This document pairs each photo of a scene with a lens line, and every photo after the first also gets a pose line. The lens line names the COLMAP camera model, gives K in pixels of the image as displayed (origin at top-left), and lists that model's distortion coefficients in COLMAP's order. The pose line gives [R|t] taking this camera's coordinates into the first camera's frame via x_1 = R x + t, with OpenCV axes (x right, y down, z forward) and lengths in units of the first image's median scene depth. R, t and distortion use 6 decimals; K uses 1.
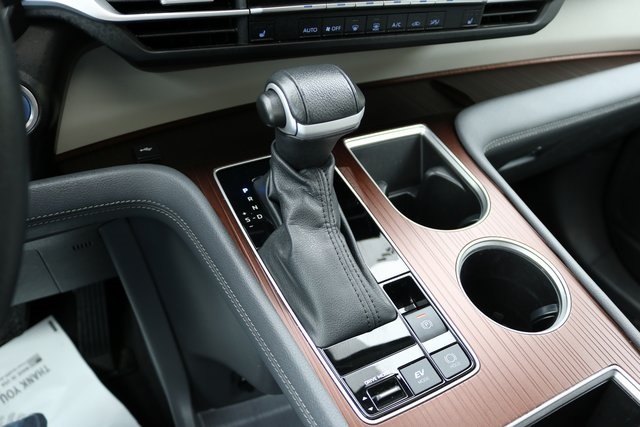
lens RADIAL K [[525.7, 0, 320.0], [0, 525.7, 213.5], [0, 0, 1]] dist [-0.163334, 0.147217]
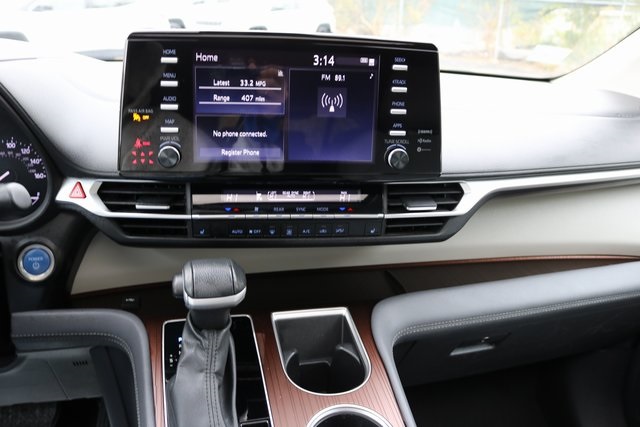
lens RADIAL K [[525.7, 0, 320.0], [0, 525.7, 213.5], [0, 0, 1]] dist [-0.163334, 0.147217]
pose [[0.970011, 0.075046, -0.231185, 0.508387], [-0.142164, 0.946654, -0.289199, -0.018750], [0.197149, 0.313393, 0.928934, -0.290853]]
